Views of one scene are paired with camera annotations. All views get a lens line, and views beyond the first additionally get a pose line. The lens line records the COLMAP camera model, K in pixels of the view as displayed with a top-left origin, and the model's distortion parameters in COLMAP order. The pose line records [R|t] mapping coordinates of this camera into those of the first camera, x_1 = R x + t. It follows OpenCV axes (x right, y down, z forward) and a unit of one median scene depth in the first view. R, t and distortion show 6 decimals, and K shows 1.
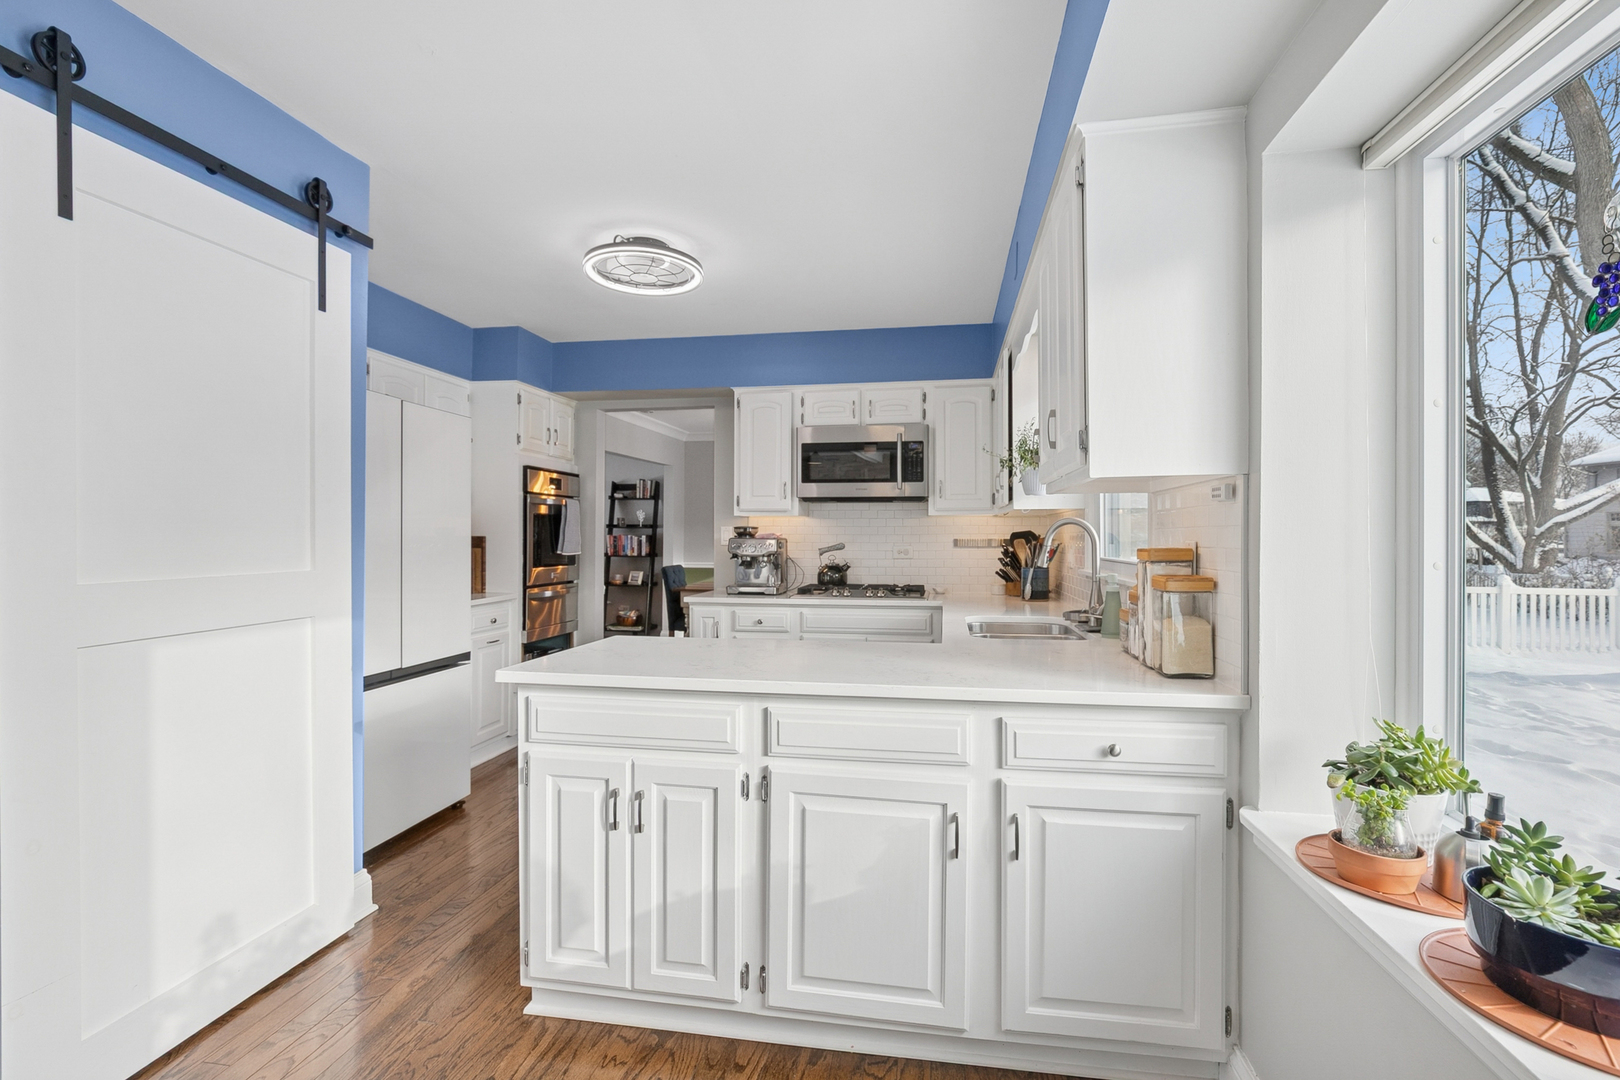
lens RADIAL K [[731.2, 0, 833.7], [0, 731.2, 537.9], [0, 0, 1]] dist [-0.004586, -0.000377]
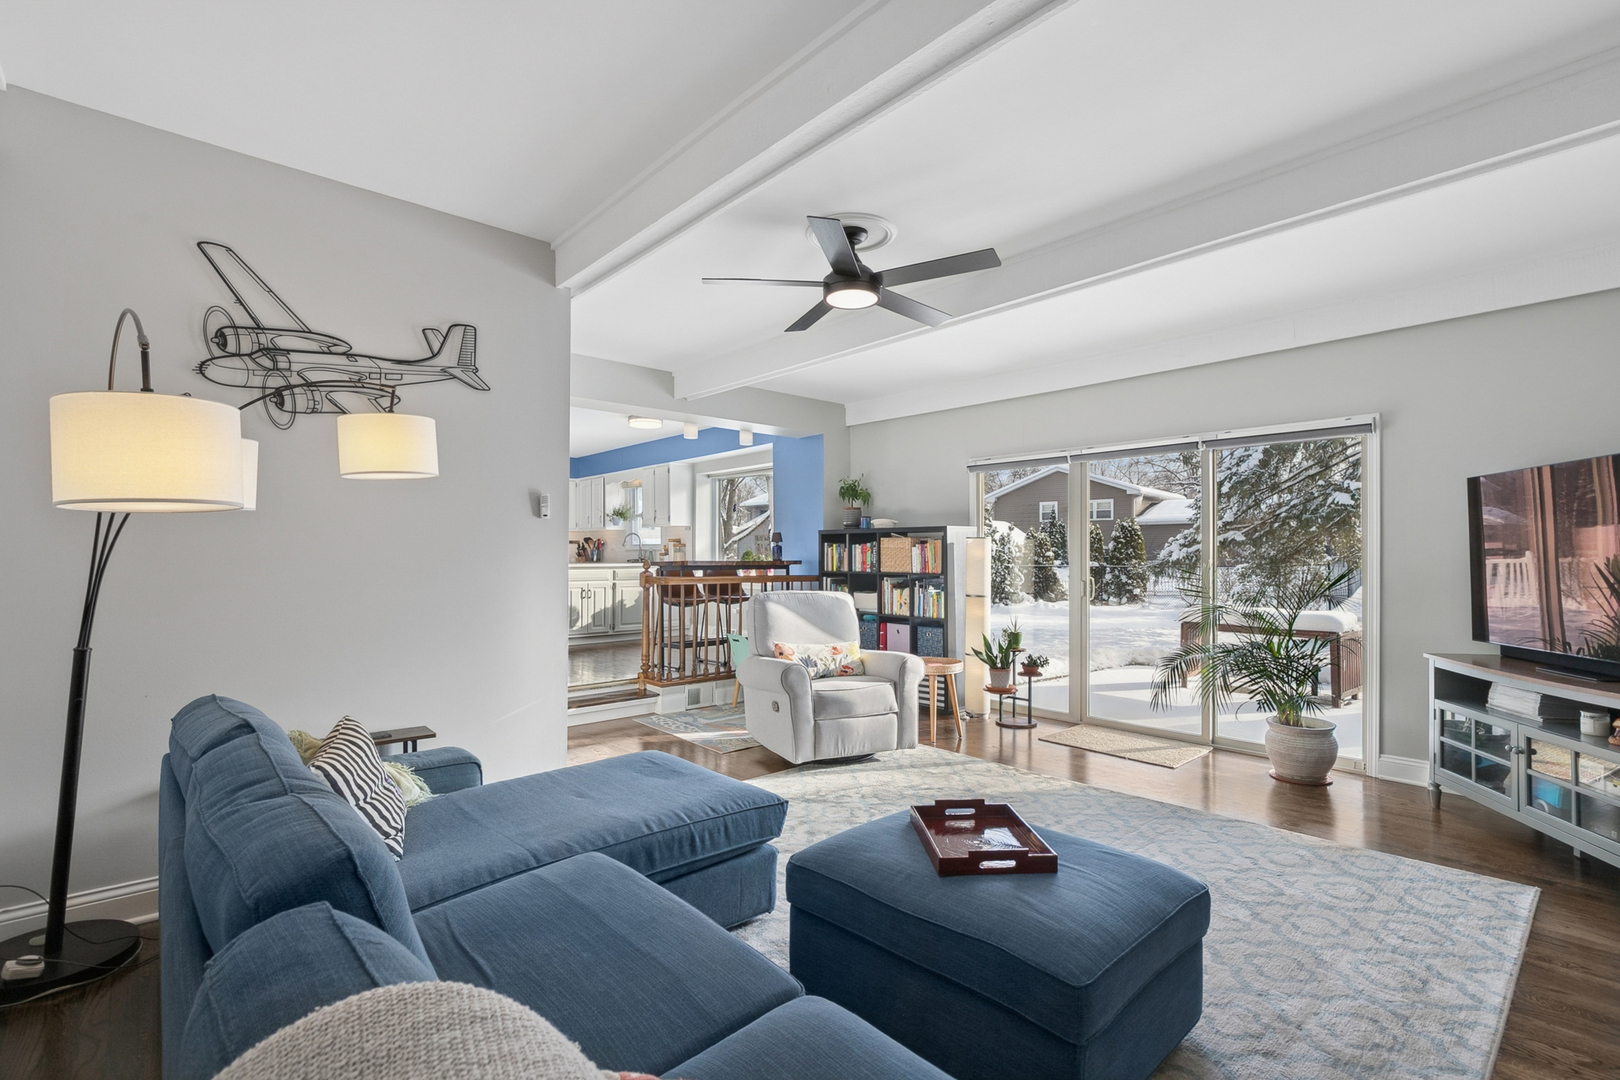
lens RADIAL K [[747.5, 0, 818.3], [0, 747.5, 548.2], [0, 0, 1]] dist [-0.003722, -0.000451]
pose [[0.626330, 0.003737, 0.779549, -1.360837], [0.003379, 0.999966, -0.007509, 0.054972], [-0.779551, 0.007338, 0.626296, -1.386344]]
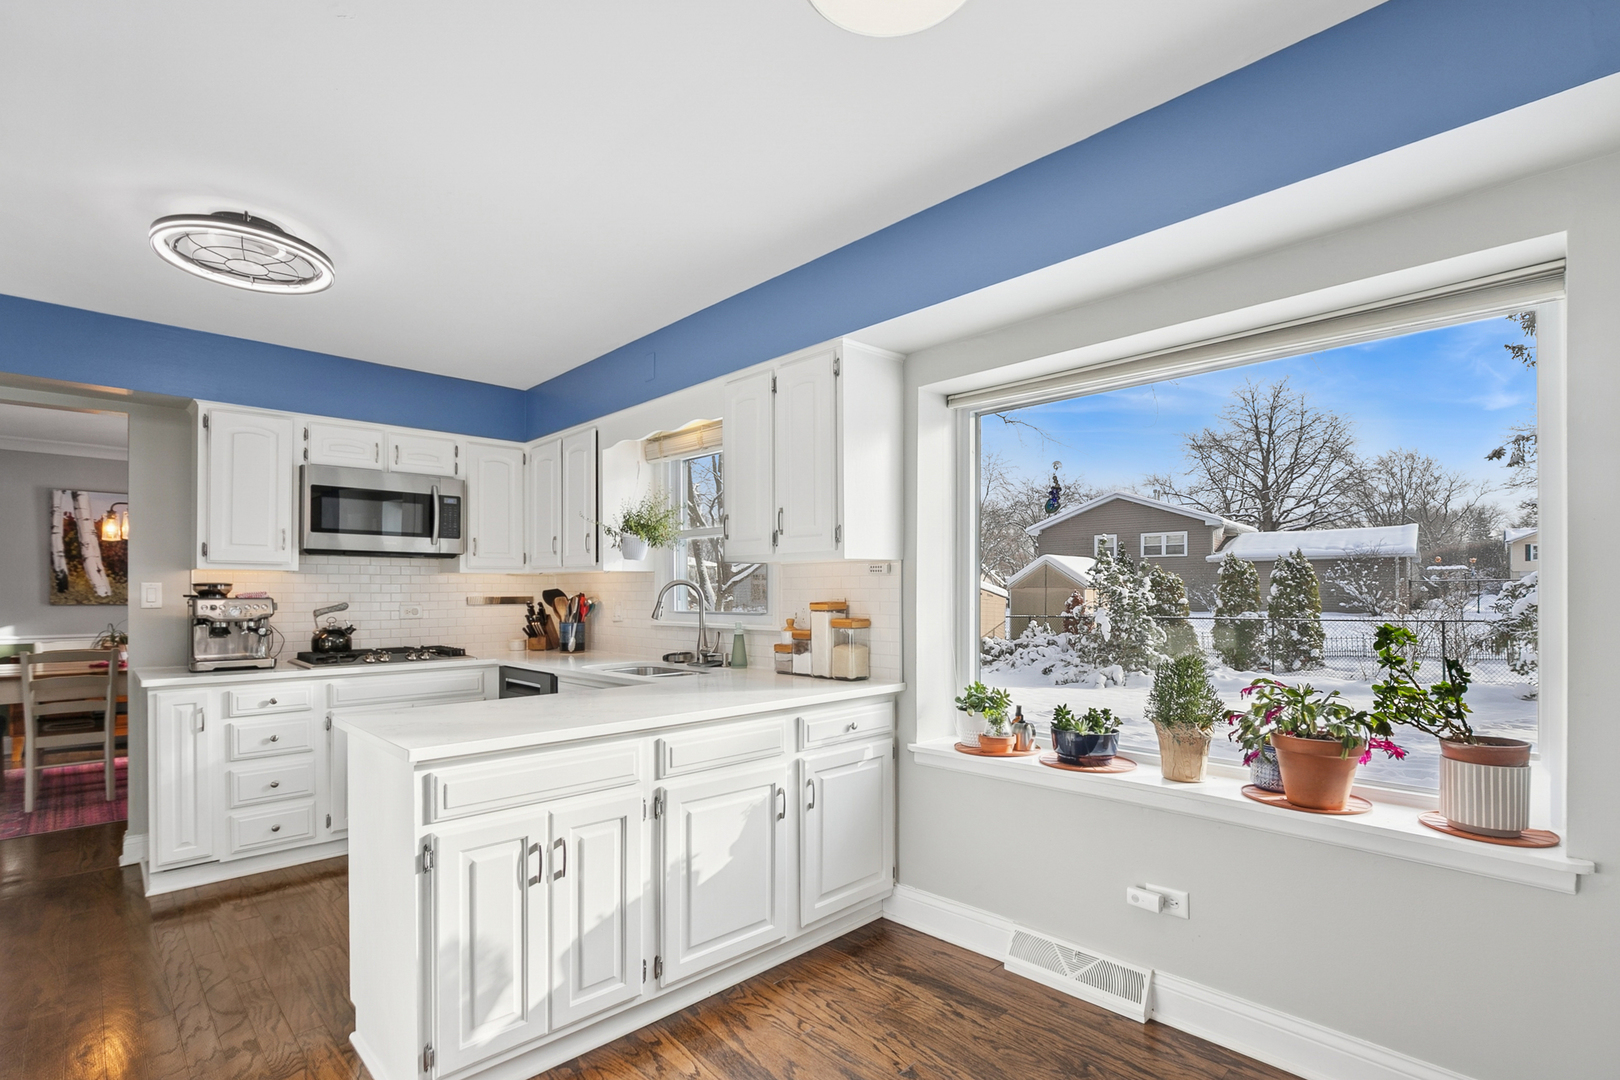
lens RADIAL K [[753.9, 0, 812.4], [0, 753.9, 590.0], [0, 0, 1]] dist [-0.001627, -0.000166]
pose [[0.602746, -0.001073, 0.797932, -0.404369], [0.004625, 0.999987, -0.002150, -0.003799], [-0.797920, 0.004986, 0.602743, 0.022044]]
